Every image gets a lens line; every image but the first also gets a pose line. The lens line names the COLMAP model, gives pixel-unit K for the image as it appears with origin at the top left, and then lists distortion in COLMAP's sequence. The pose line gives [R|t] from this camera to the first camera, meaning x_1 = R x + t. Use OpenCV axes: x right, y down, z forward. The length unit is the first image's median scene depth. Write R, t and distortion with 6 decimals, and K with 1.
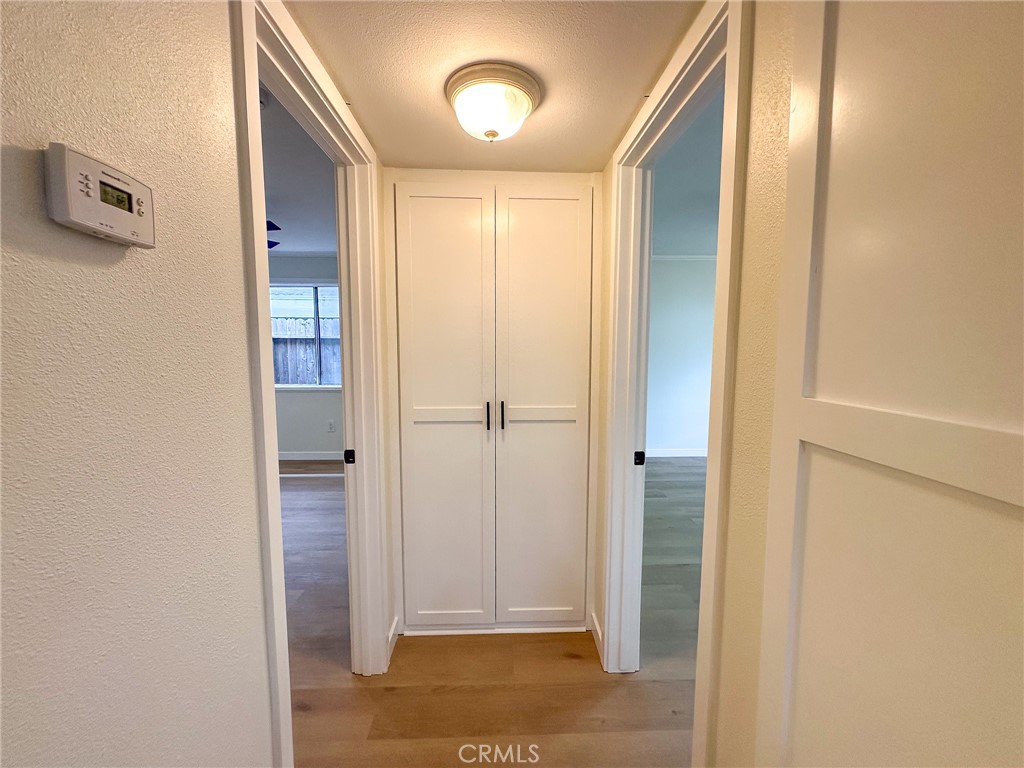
lens RADIAL K [[418.8, 0, 510.8], [0, 418.8, 381.5], [0, 0, 1]] dist [-0.002651, 0.000501]
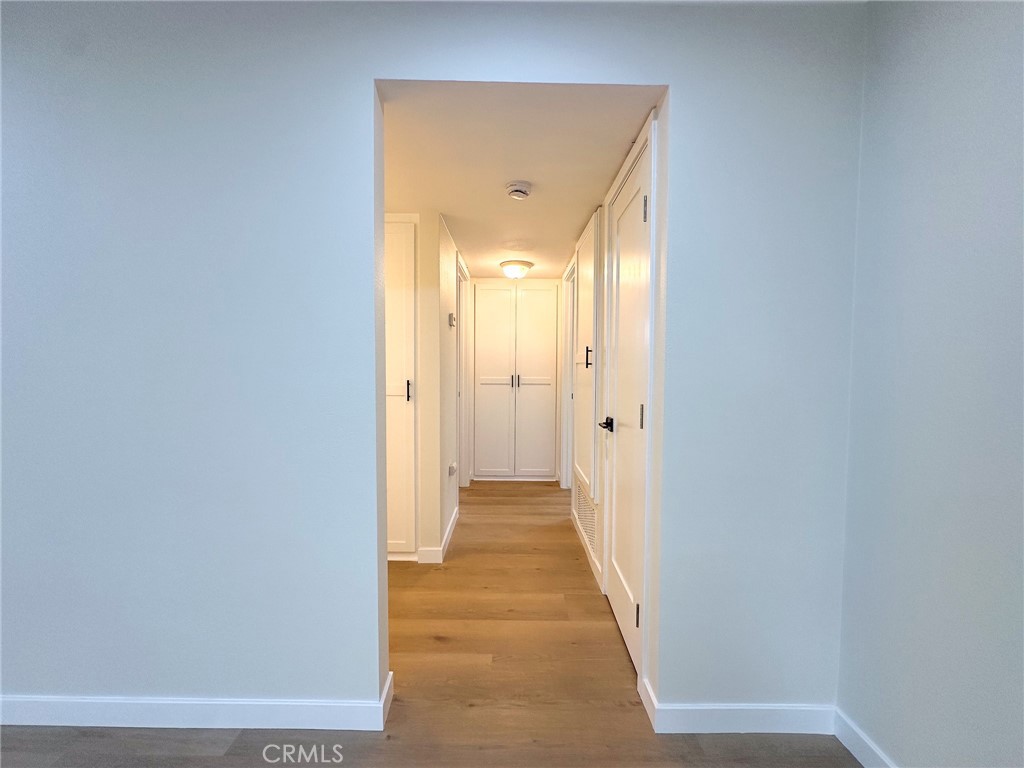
lens RADIAL K [[406.8, 0, 512.2], [0, 406.8, 382.0], [0, 0, 1]] dist [-0.003603, 0.001124]
pose [[0.998864, 0.006011, -0.047266, 0.054498], [-0.008209, 0.998887, -0.046450, 0.201638], [0.046935, 0.046786, 0.997802, -1.323502]]
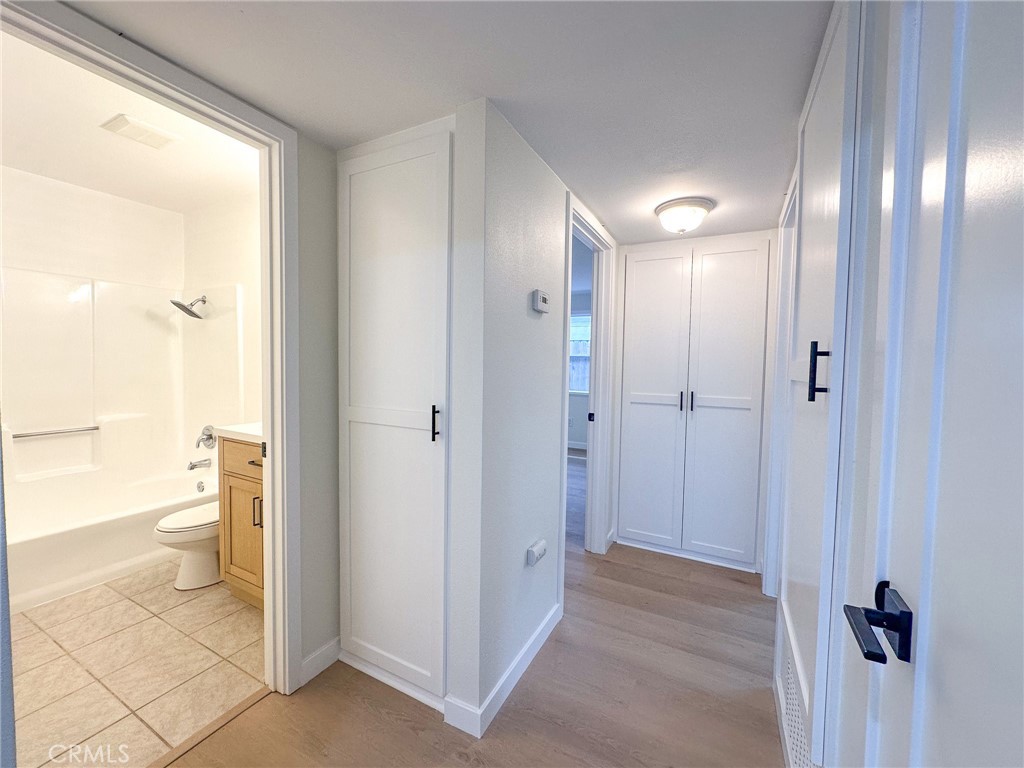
lens RADIAL K [[418.8, 0, 510.8], [0, 418.8, 381.5], [0, 0, 1]] dist [-0.002651, 0.000501]
pose [[0.864888, 0.035561, -0.500704, 0.171537], [-0.062878, 0.997306, -0.037781, 0.112833], [0.498011, 0.064160, 0.864794, -0.614091]]
